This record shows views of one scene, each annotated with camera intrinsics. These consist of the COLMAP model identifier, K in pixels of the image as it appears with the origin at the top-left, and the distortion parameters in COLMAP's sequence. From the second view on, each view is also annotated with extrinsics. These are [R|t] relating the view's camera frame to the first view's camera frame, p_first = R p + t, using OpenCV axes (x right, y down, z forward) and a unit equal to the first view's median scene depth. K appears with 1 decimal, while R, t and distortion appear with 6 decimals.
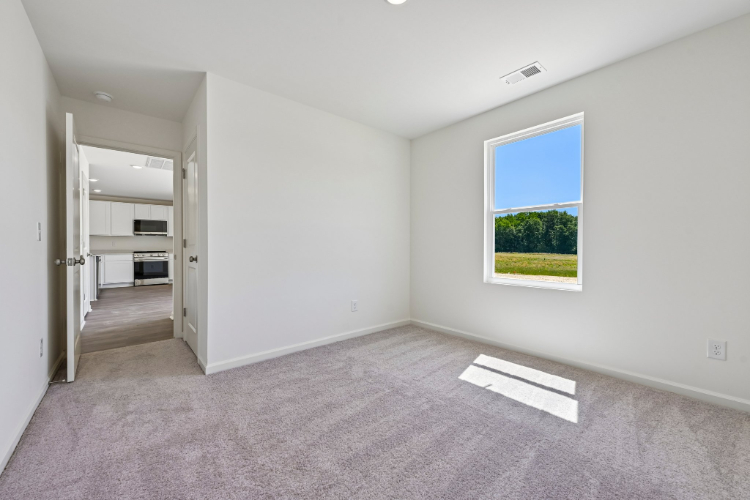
lens RADIAL K [[300.8, 0, 374.2], [0, 300.8, 241.3], [0, 0, 1]] dist [0.015124, -0.000244]
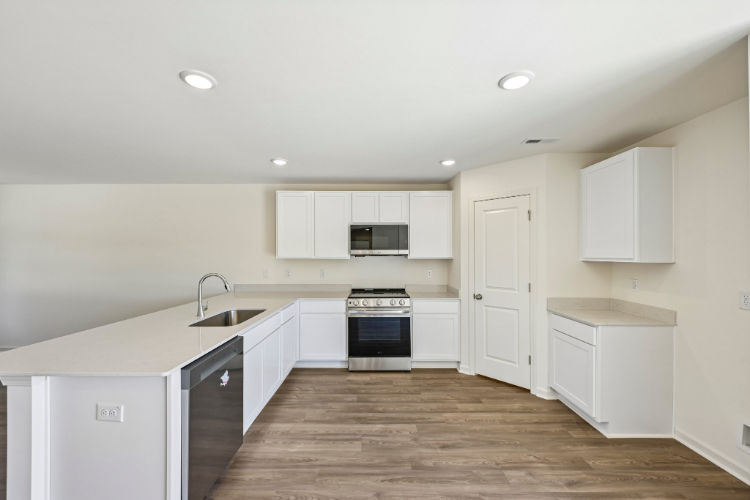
lens RADIAL K [[300.8, 0, 377.7], [0, 300.8, 248.0], [0, 0, 1]] dist [0.015124, -0.000244]
pose [[0.756650, -0.007058, -0.653782, -0.445456], [0.004740, 0.999975, -0.005309, -0.031181], [0.653803, 0.000919, 0.756664, 0.661000]]
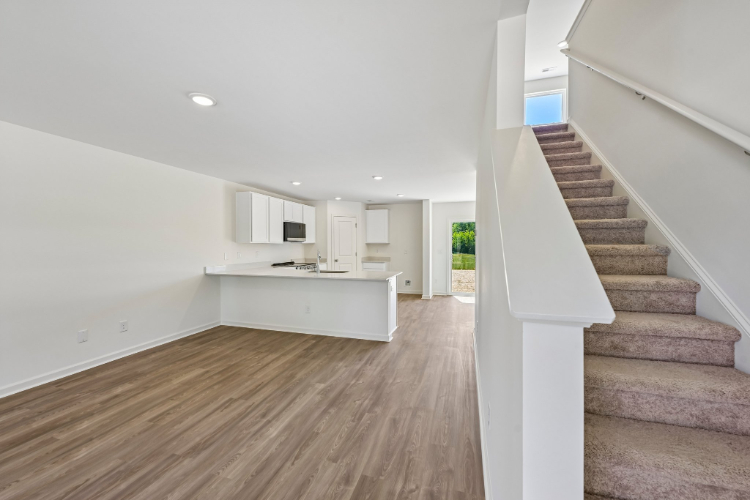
lens RADIAL K [[300.8, 0, 375.5], [0, 300.8, 249.4], [0, 0, 1]] dist [0.015124, -0.000244]
pose [[0.836412, -0.001307, 0.548100, -0.989635], [-0.025388, 0.998831, 0.041125, -0.038685], [-0.547513, -0.048313, 0.835401, 0.260536]]
